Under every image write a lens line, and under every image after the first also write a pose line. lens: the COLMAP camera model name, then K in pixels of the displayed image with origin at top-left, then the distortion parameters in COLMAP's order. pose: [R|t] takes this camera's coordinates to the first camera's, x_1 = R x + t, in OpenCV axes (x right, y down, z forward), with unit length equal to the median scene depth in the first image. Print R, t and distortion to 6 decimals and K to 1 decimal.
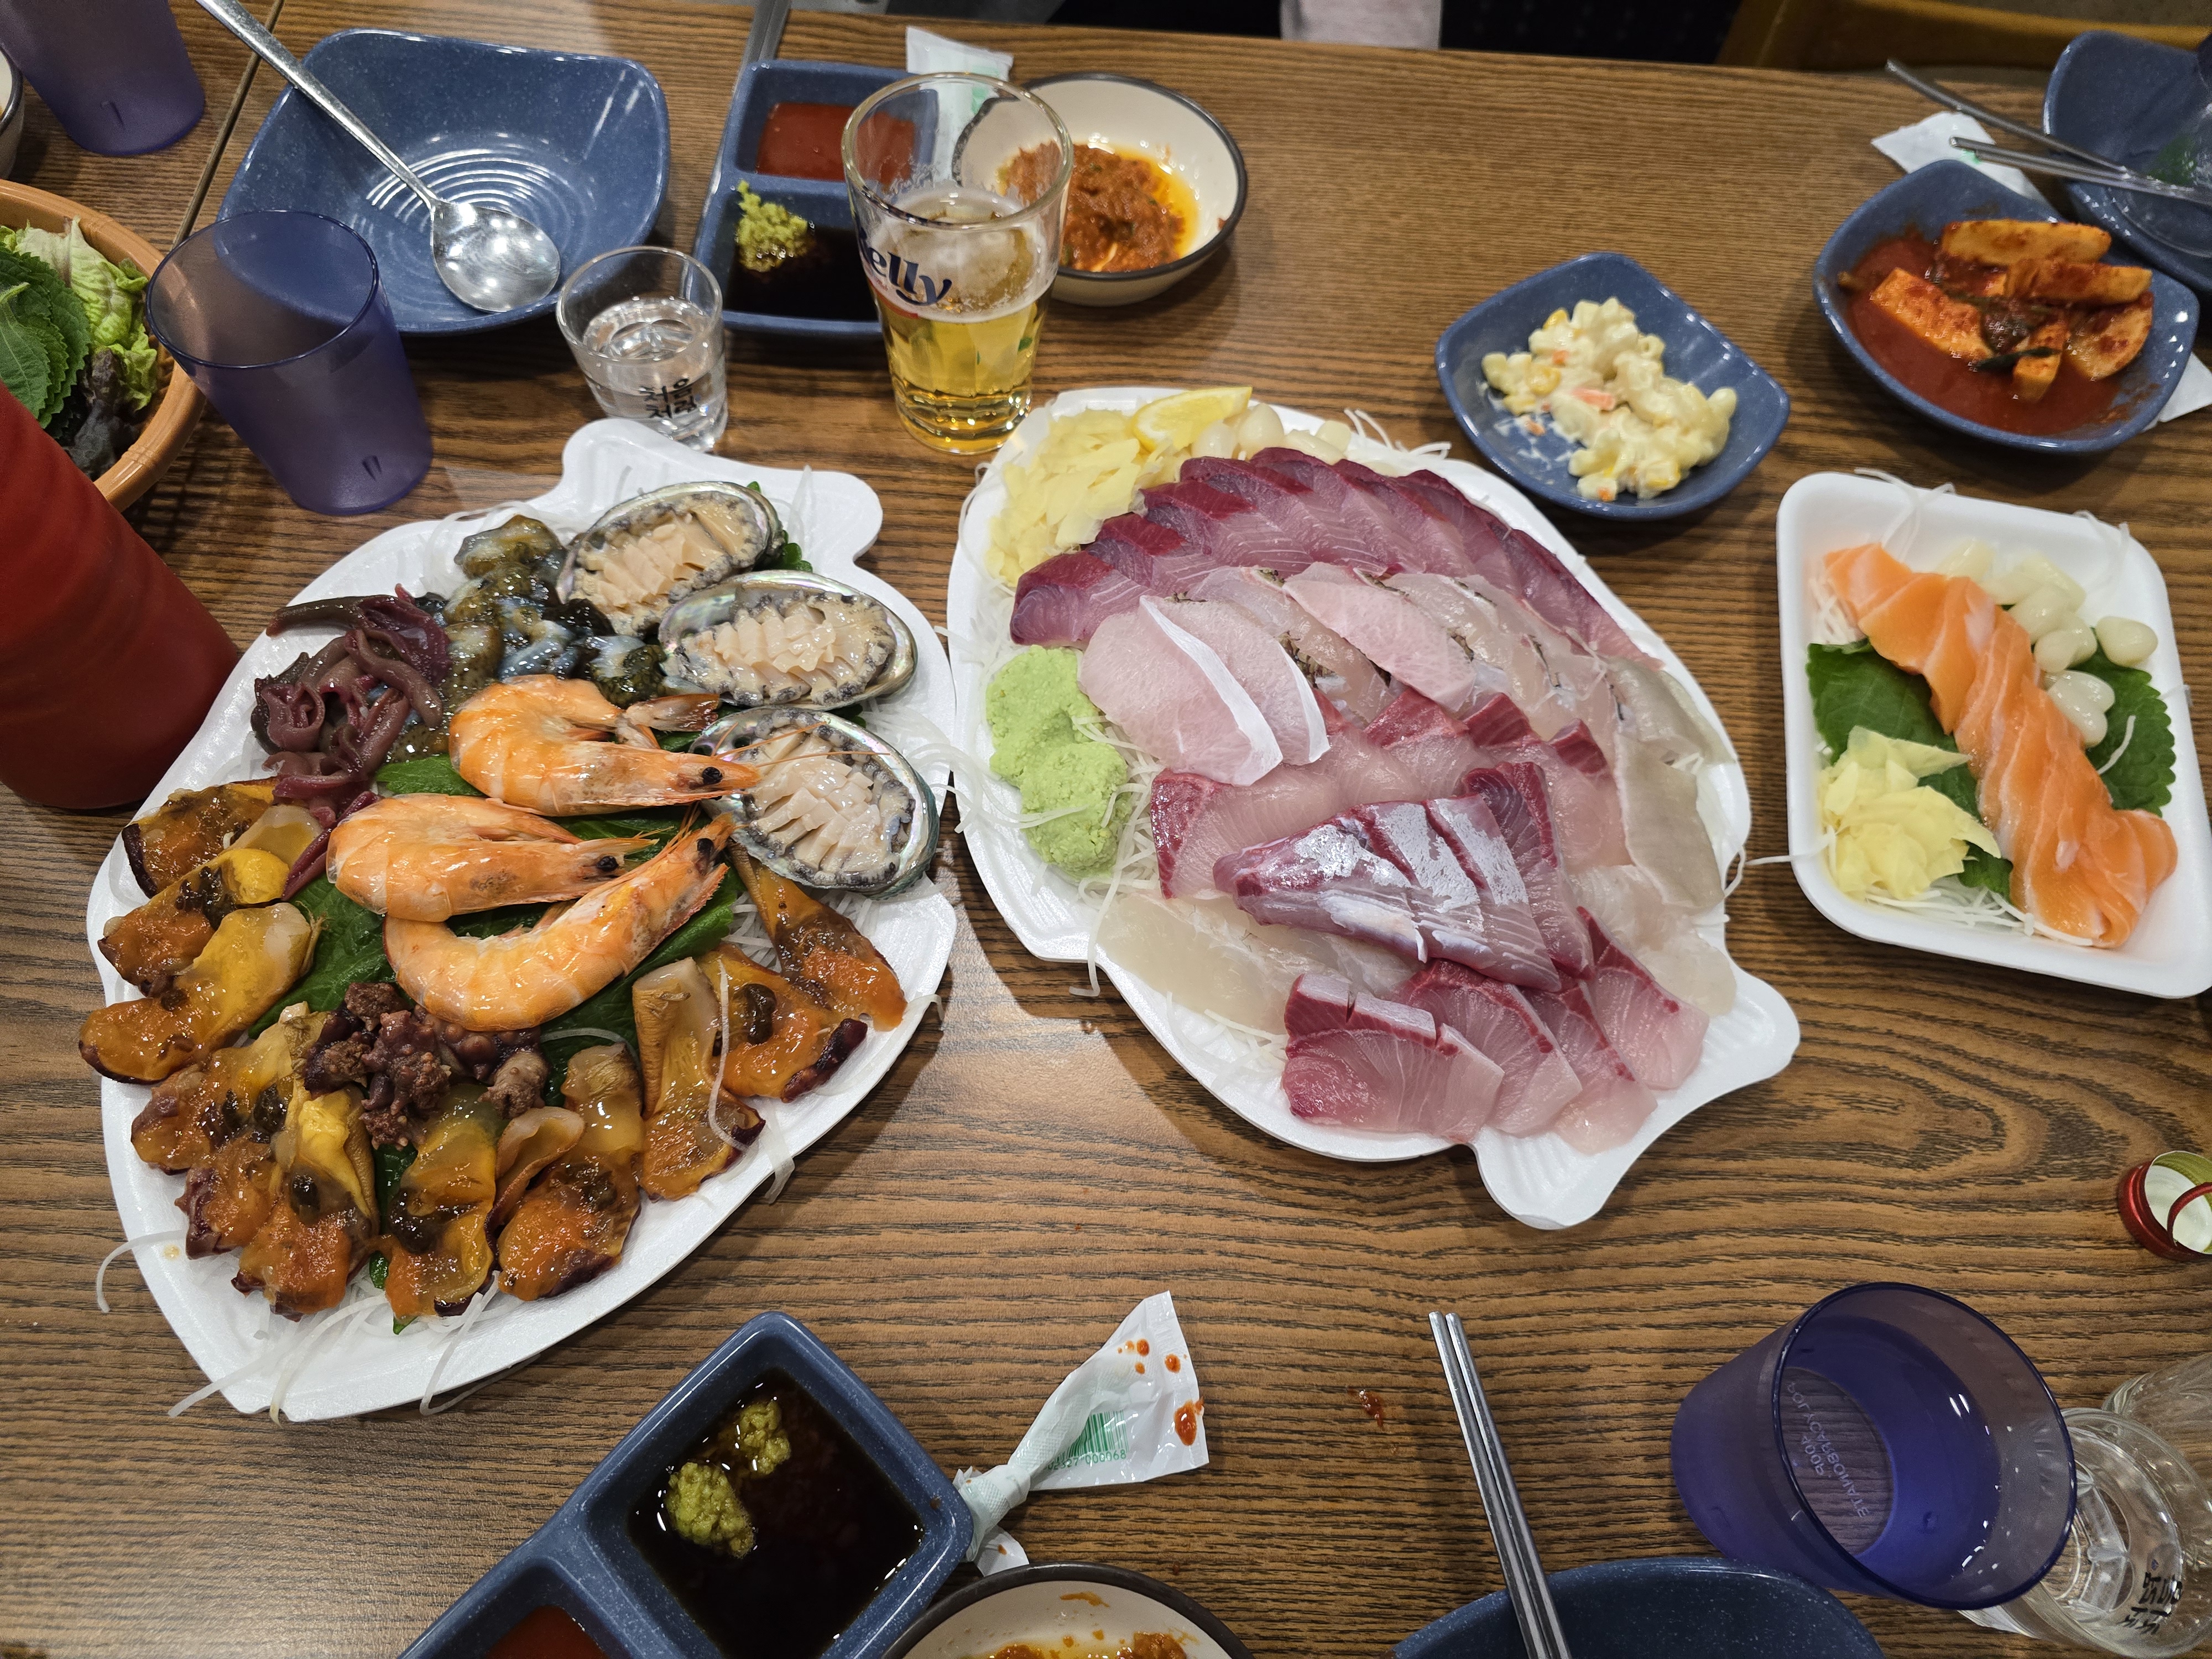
lens RADIAL K [[1479.2, 0, 1098.2], [0, 1479.2, 823.5], [0, 0, 1]] dist [0.002444, -0.045069]
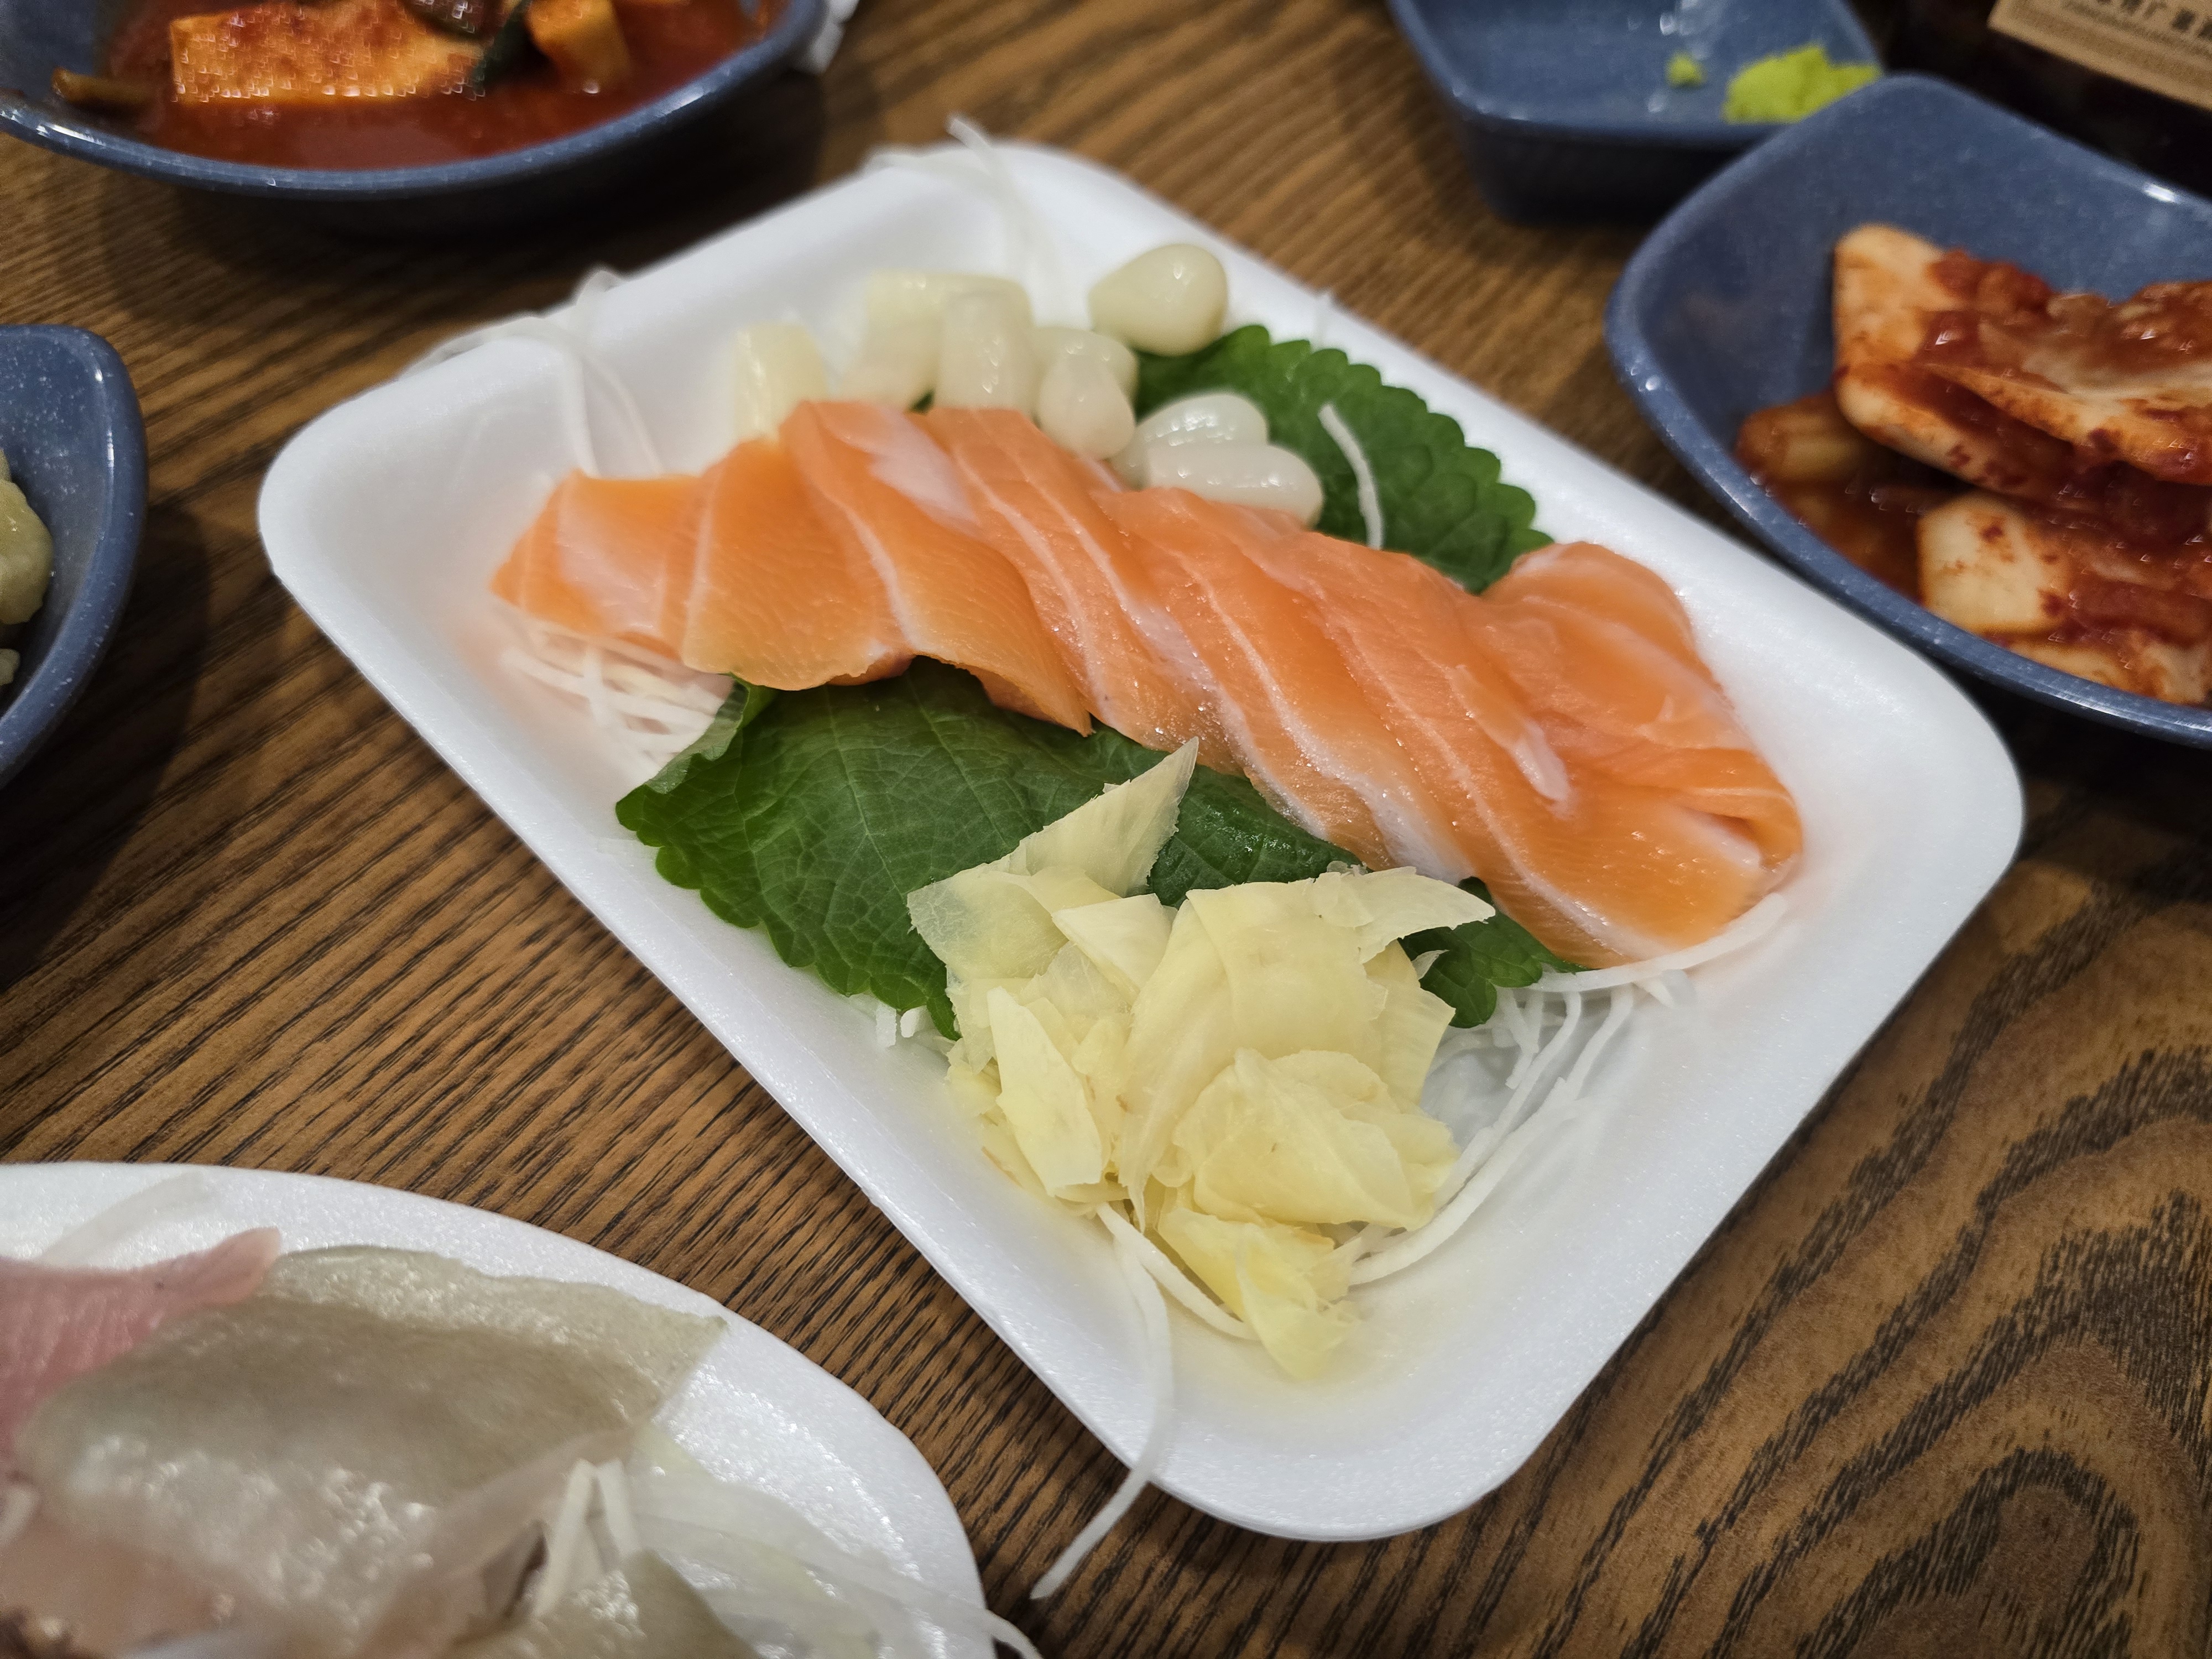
lens RADIAL K [[1479.2, 0, 1098.2], [0, 1479.2, 823.5], [0, 0, 1]] dist [0.002444, -0.045069]
pose [[0.557498, -0.657086, 0.507380, 0.412909], [0.713966, 0.691350, 0.110848, -0.088880], [-0.423614, 0.300454, 0.854563, 0.754963]]
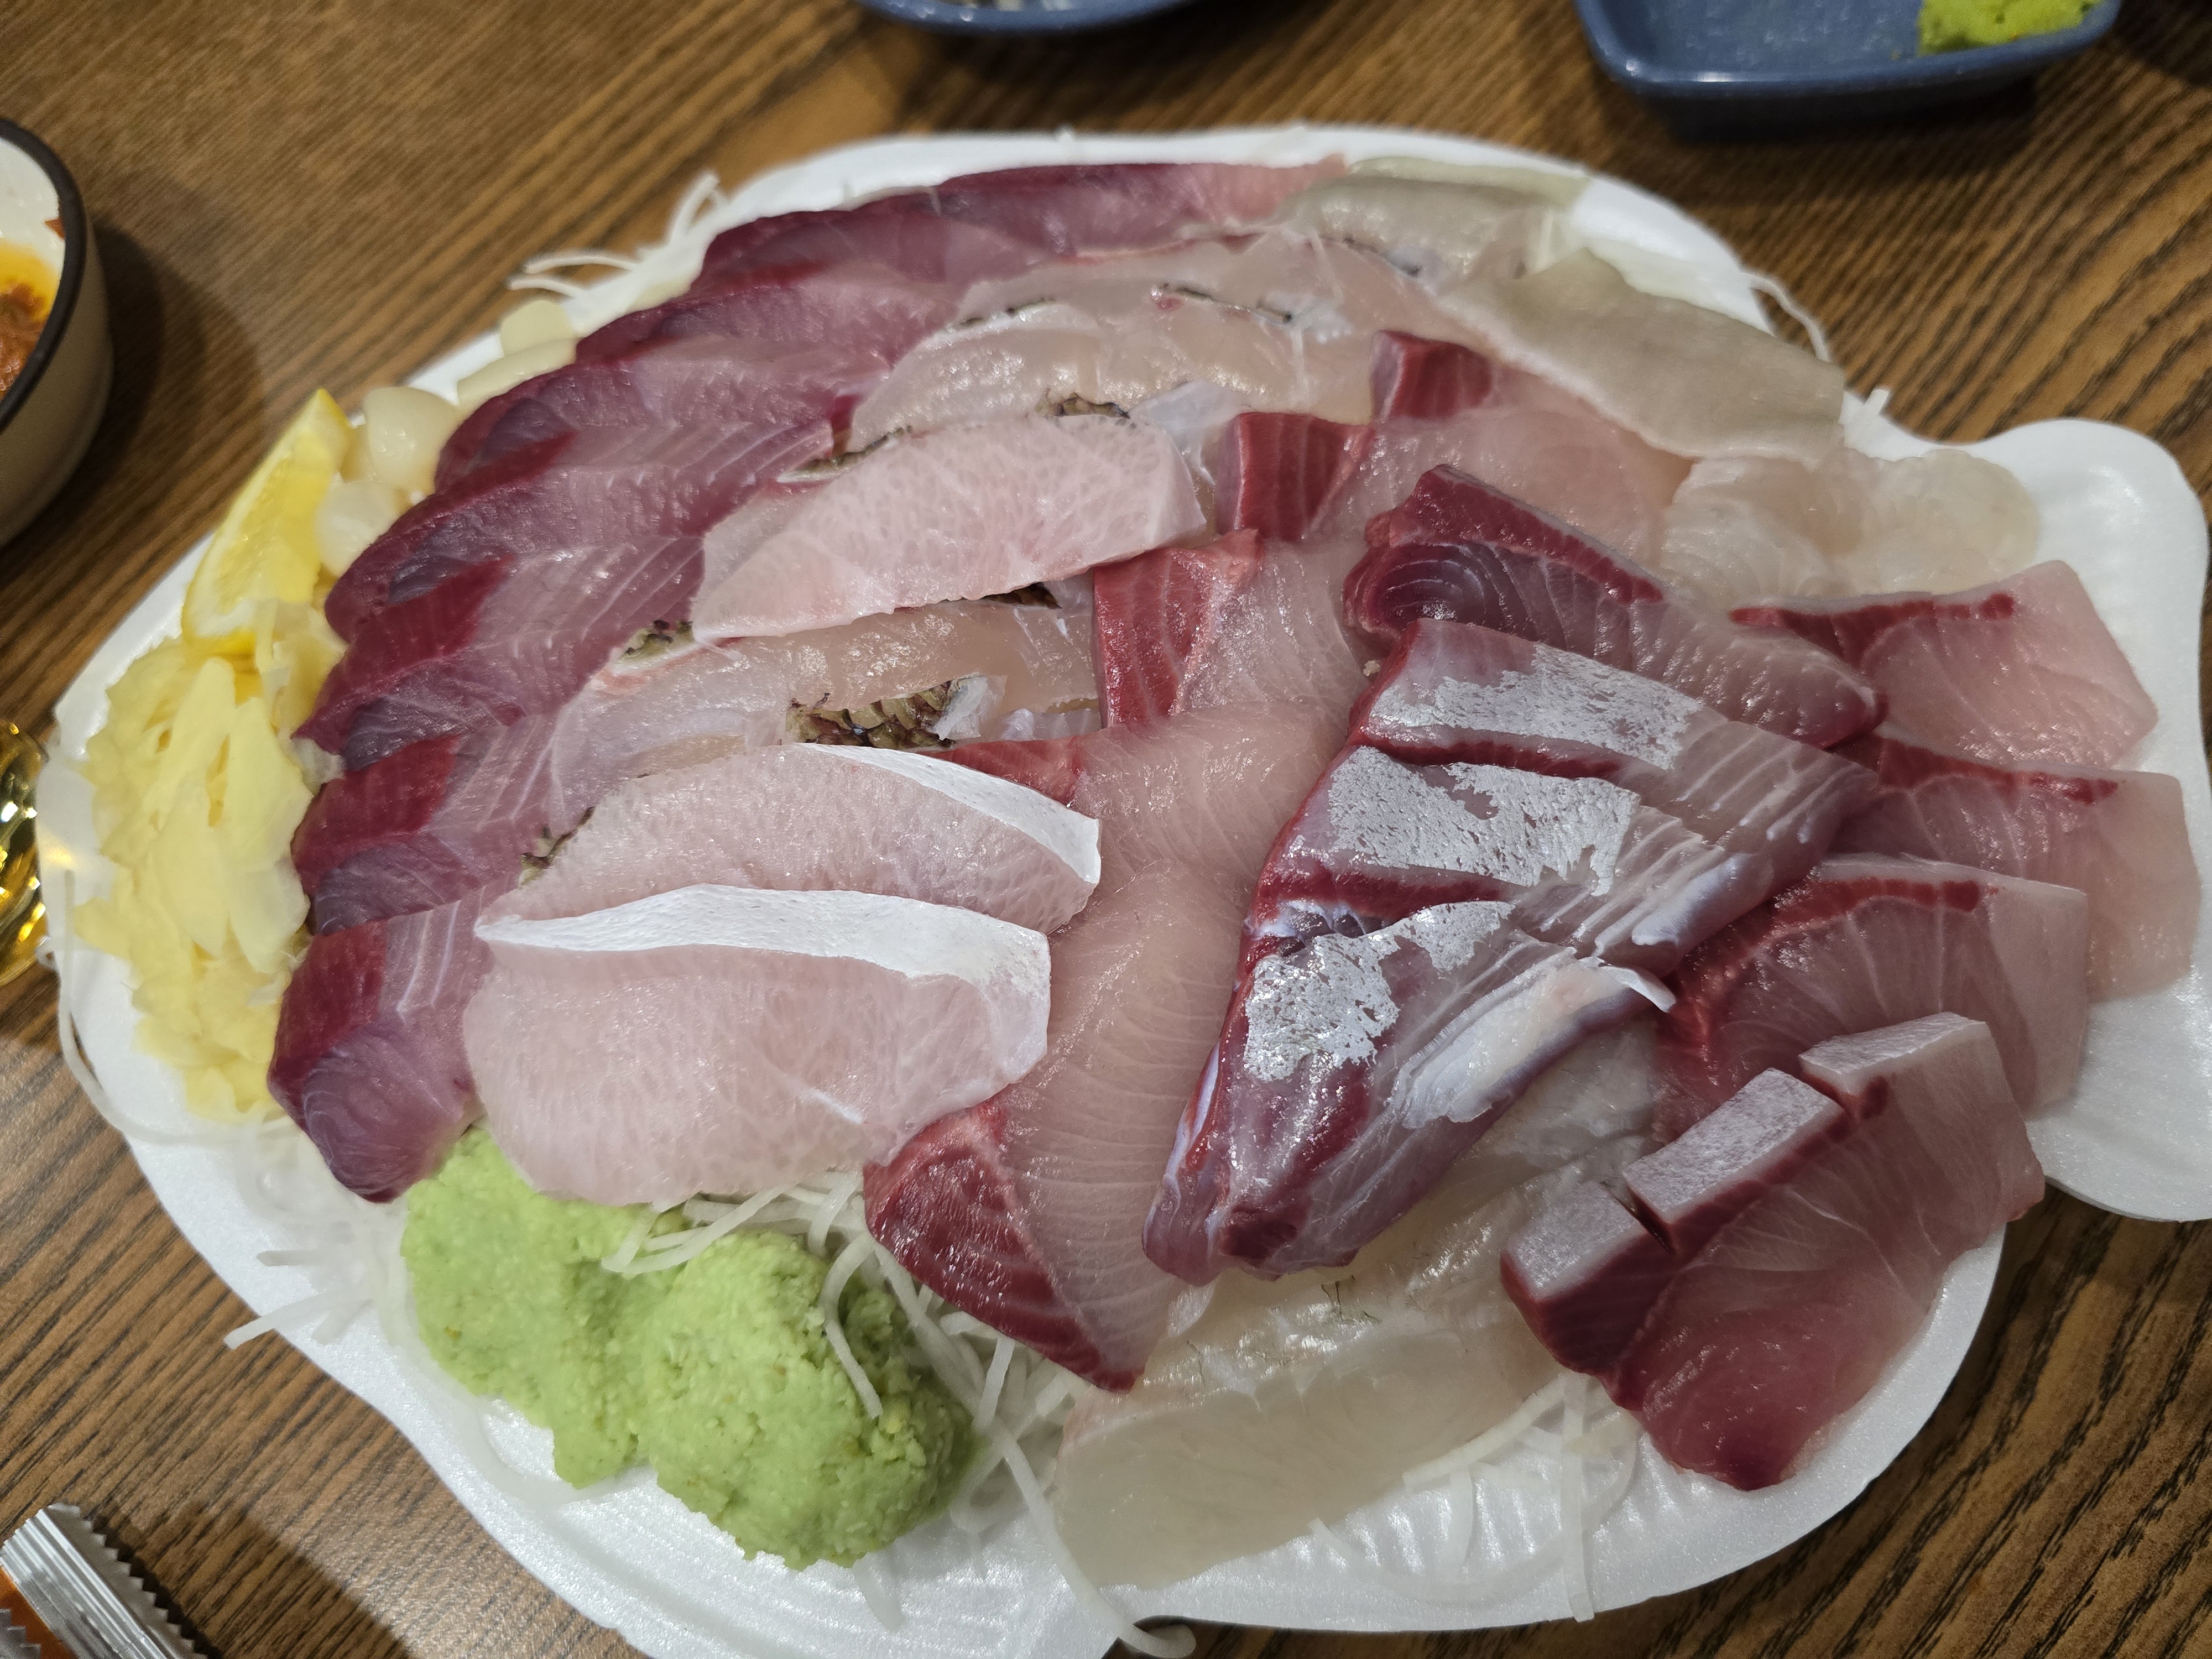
lens RADIAL K [[1479.2, 0, 1098.2], [0, 1479.2, 823.5], [0, 0, 1]] dist [0.002444, -0.045069]
pose [[0.623649, -0.767968, 0.145900, 0.093600], [0.759153, 0.639523, 0.121234, -0.092356], [-0.186411, 0.035153, 0.981843, 0.577236]]
